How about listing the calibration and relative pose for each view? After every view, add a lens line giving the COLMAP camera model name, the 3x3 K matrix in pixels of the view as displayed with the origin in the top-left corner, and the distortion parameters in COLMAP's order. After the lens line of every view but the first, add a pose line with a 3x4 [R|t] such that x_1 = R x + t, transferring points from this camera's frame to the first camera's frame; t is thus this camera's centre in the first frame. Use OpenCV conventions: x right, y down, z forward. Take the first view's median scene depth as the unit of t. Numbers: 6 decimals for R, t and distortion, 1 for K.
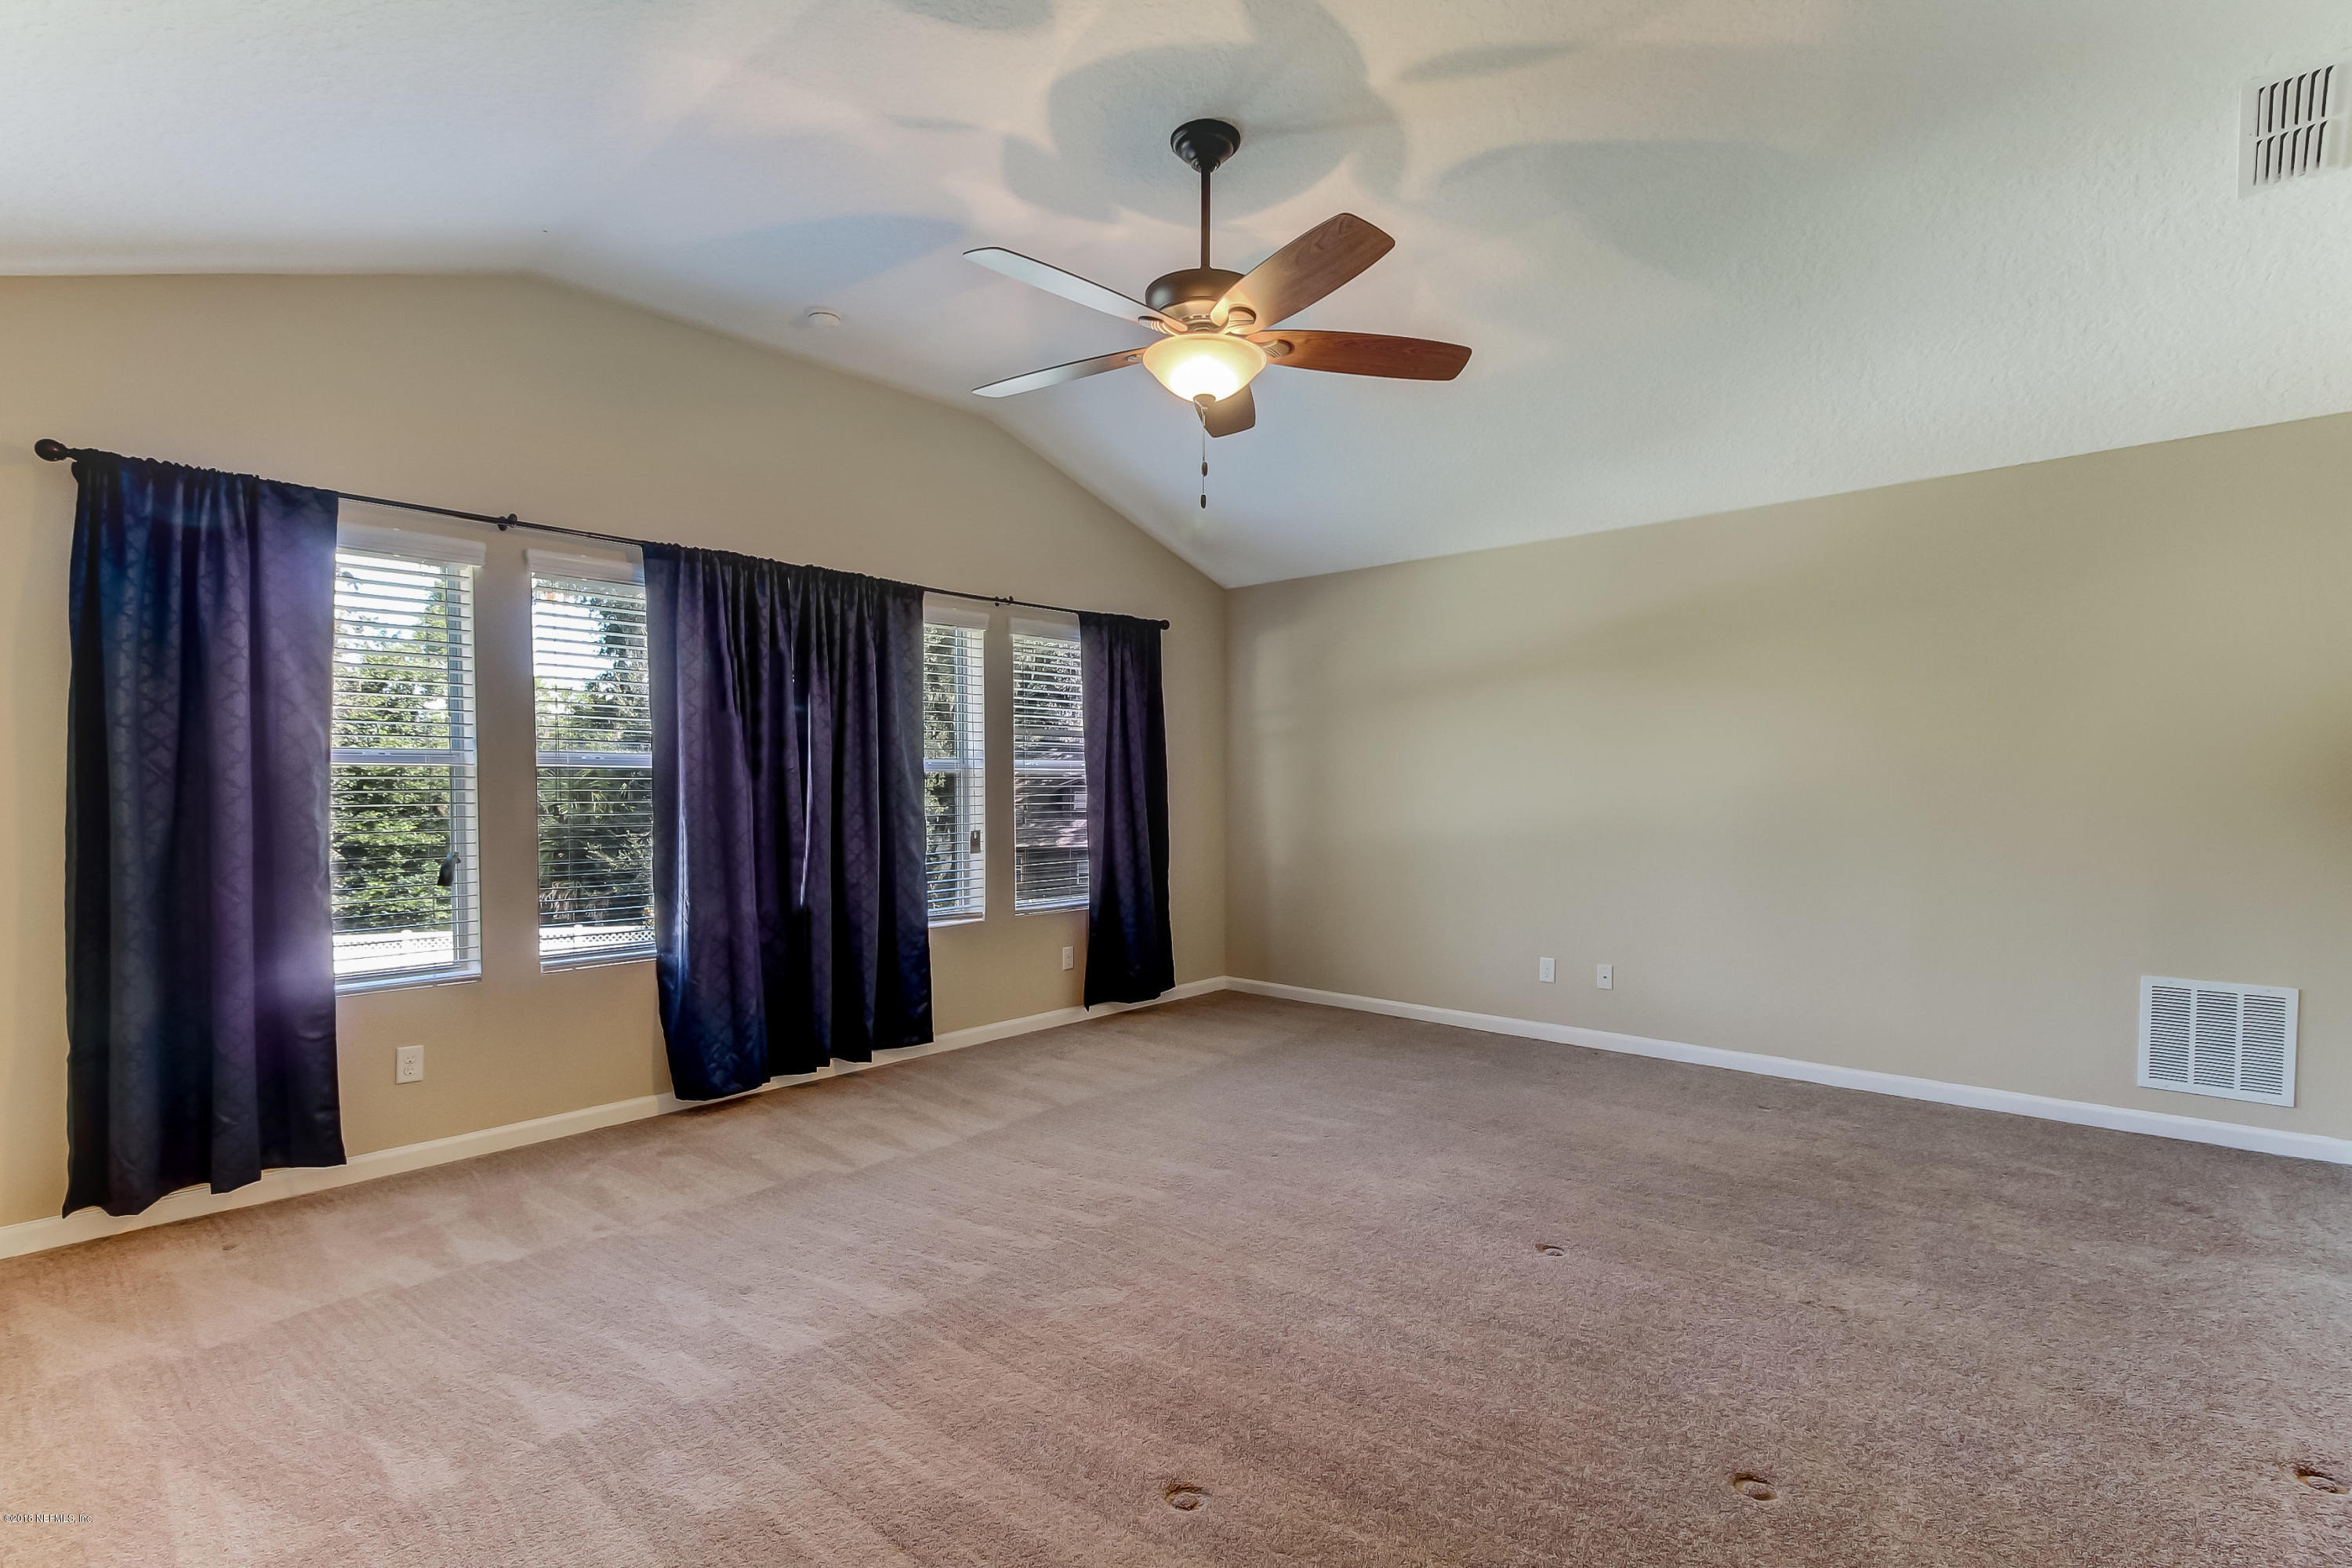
lens RADIAL K [[1076.2, 0, 1179.5], [0, 1076.2, 780.5], [0, 0, 1]] dist [0.000023, -0.000595]
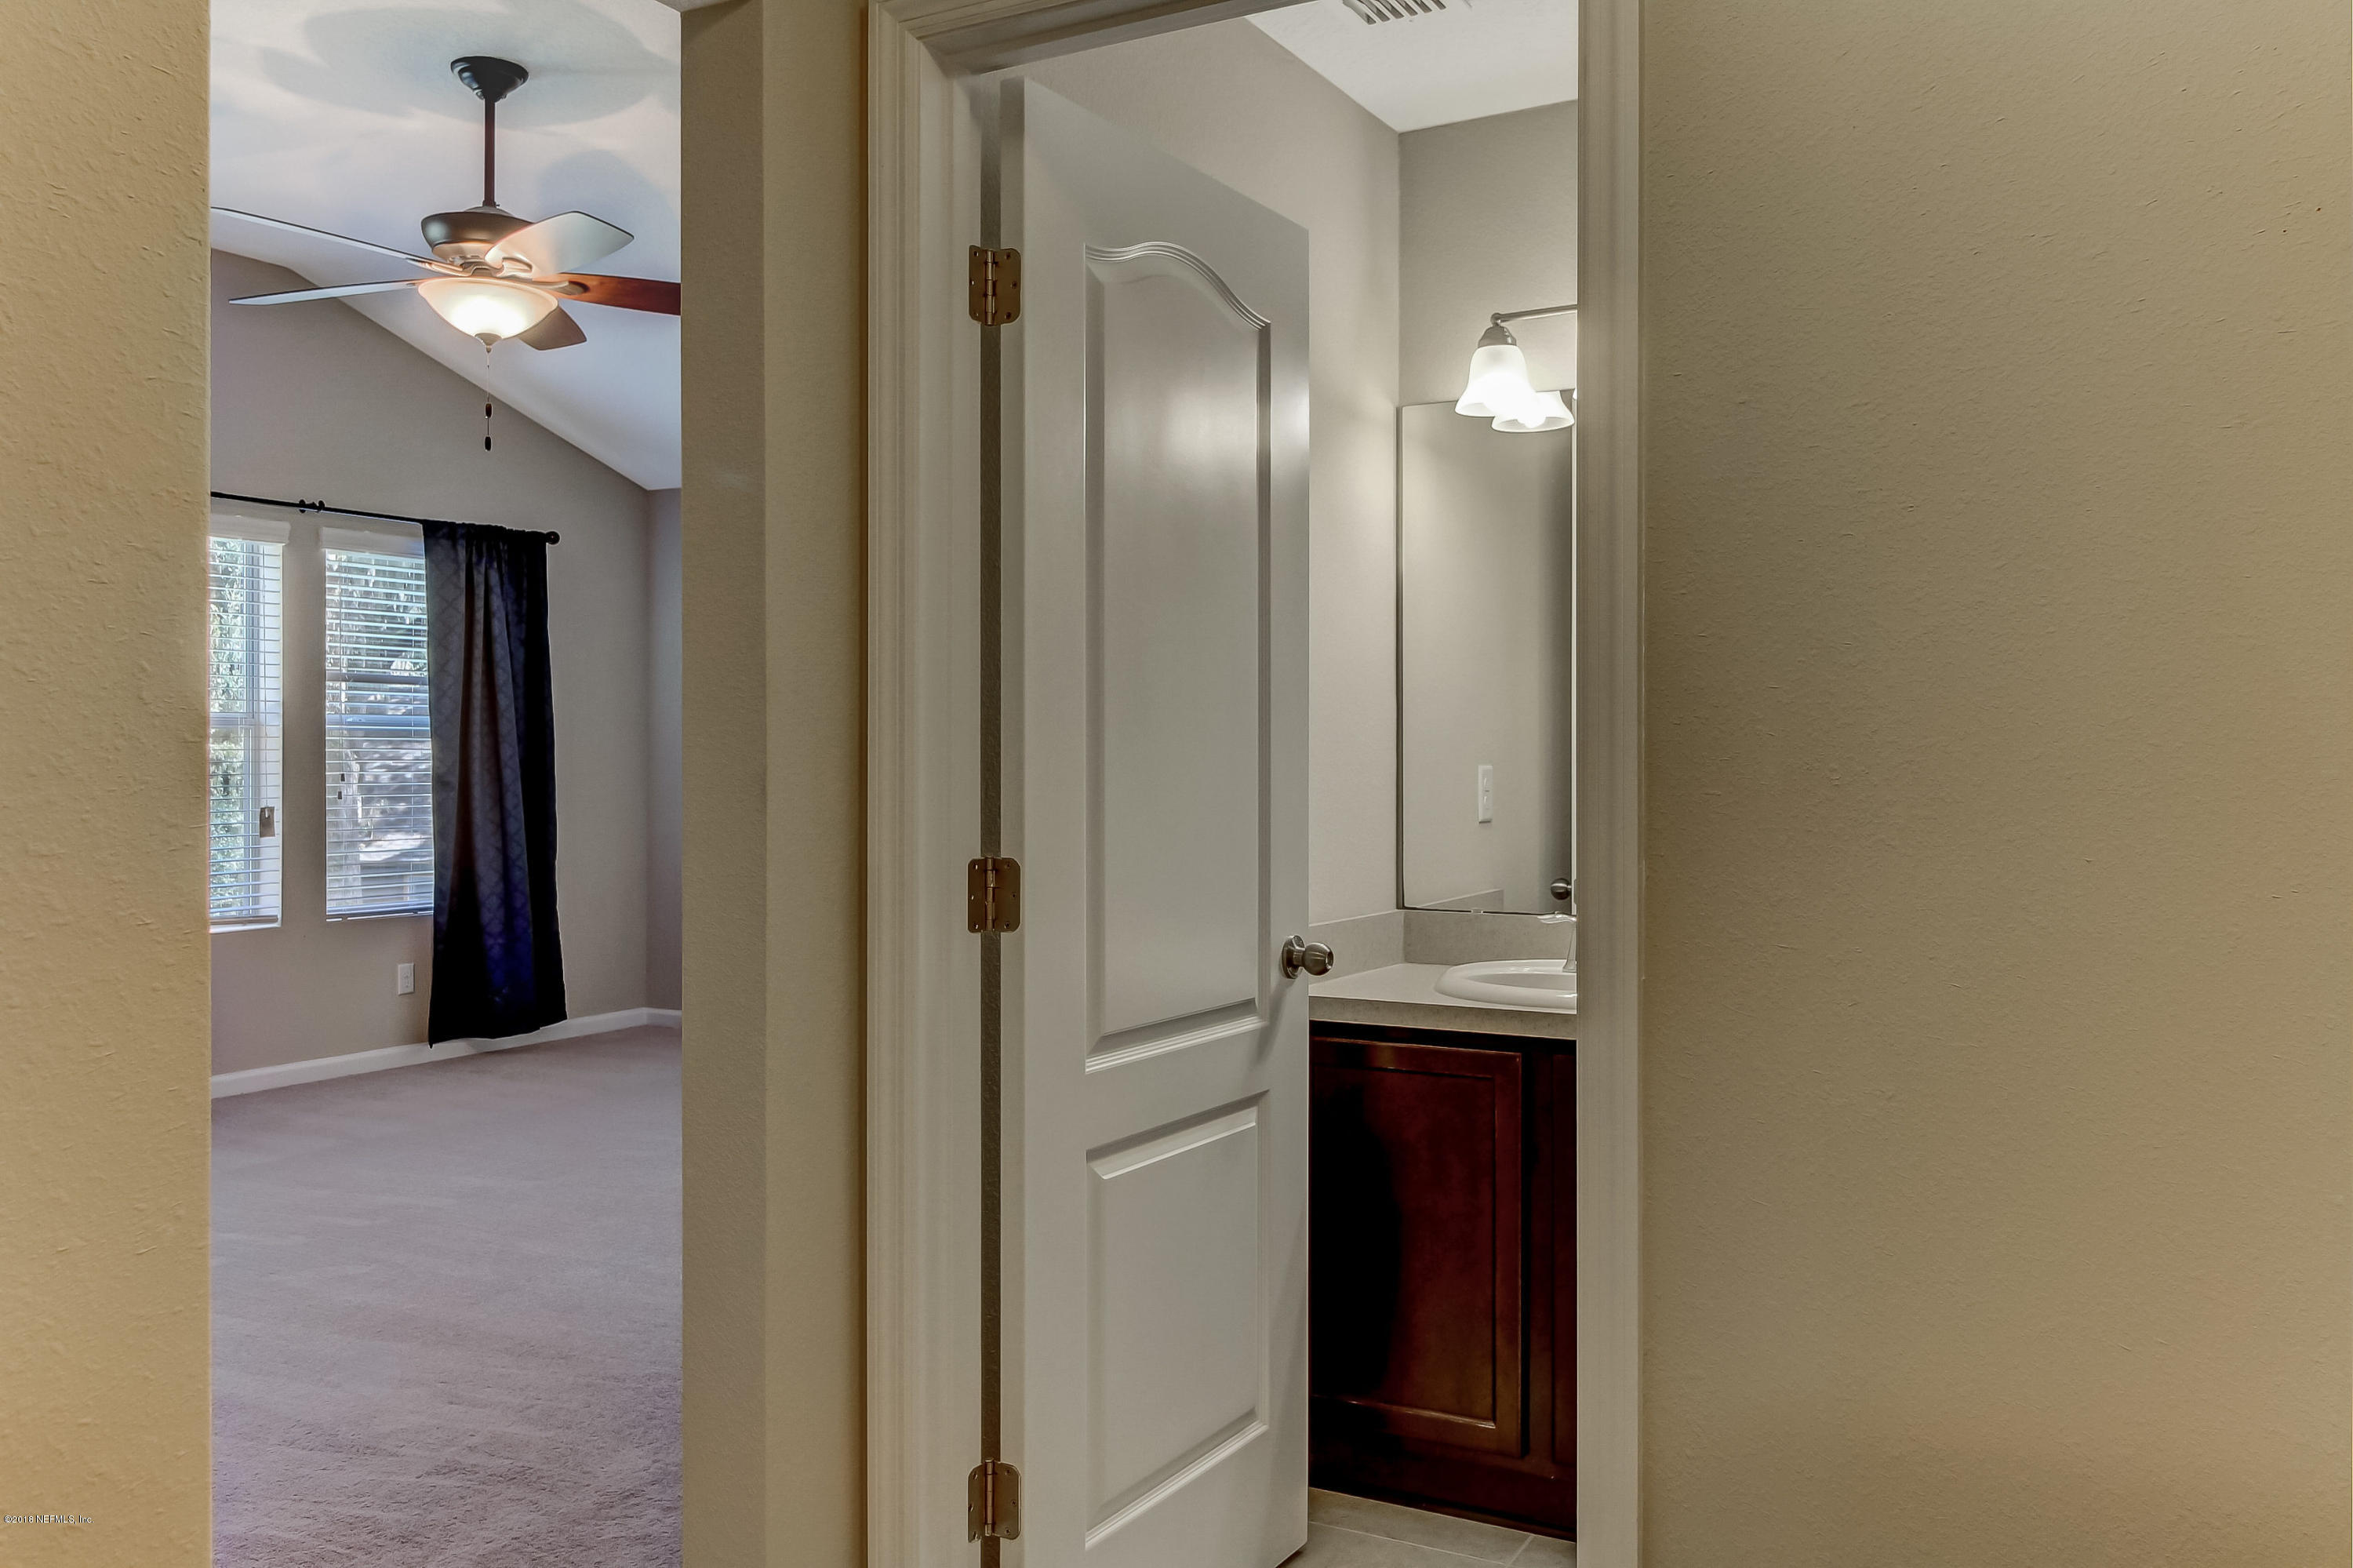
lens RADIAL K [[1867.0, 0, 1179.3], [0, 1867.0, 736.2], [0, 0, 1]] dist [-0.000329, -0.002245]
pose [[0.976530, 0.008722, 0.215203, 0.153342], [-0.006839, 0.999932, -0.009491, 0.004620], [-0.215271, 0.007796, 0.976523, -0.421627]]
